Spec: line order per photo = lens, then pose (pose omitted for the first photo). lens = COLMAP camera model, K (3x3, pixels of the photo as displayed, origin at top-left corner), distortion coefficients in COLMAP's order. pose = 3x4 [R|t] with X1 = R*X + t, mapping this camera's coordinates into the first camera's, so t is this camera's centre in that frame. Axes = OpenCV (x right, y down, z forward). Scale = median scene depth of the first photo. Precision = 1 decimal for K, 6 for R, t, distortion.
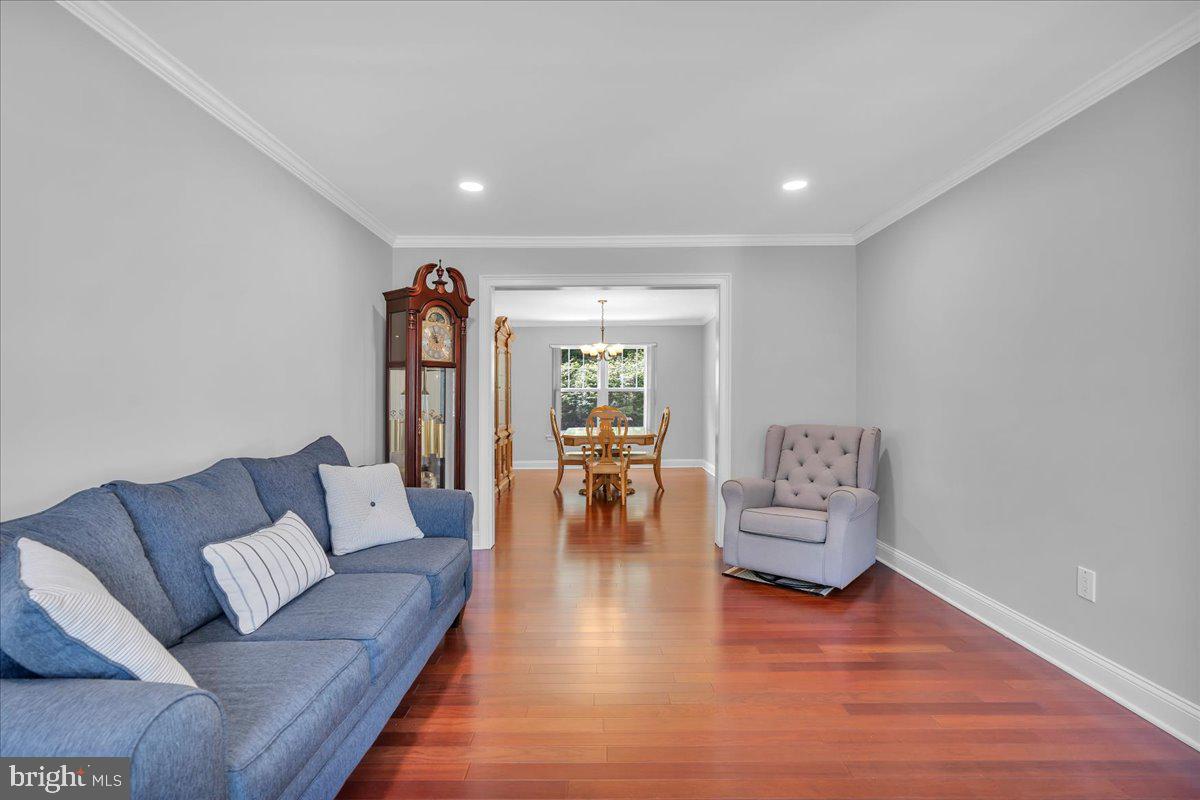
lens RADIAL K [[546.1, 0, 602.1], [0, 546.1, 393.5], [0, 0, 1]] dist [-0.000672, 0.000469]
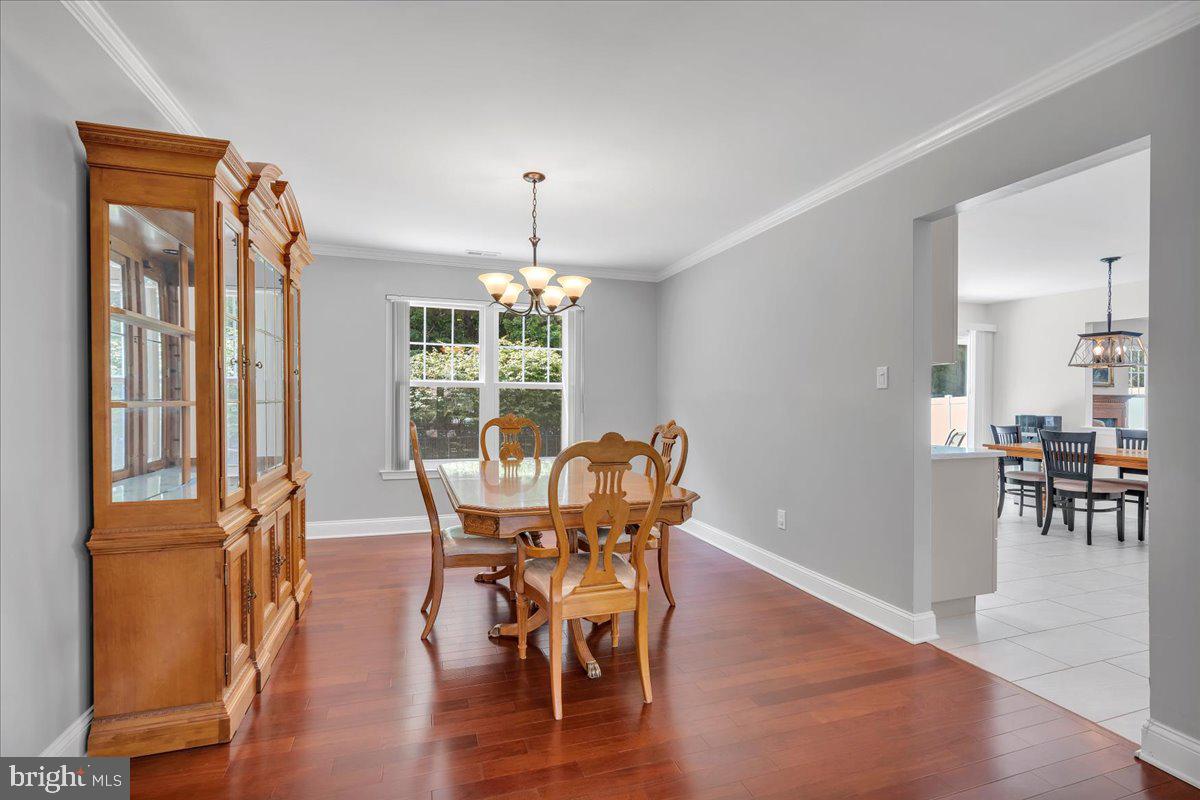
lens RADIAL K [[553.0, 0, 598.4], [0, 553.0, 411.7], [0, 0, 1]] dist [-0.000213, -0.000080]
pose [[0.949599, 0.003882, 0.313445, -0.073858], [-0.012816, 0.999568, 0.026447, 0.003988], [-0.313206, -0.029131, 0.949238, 0.469500]]
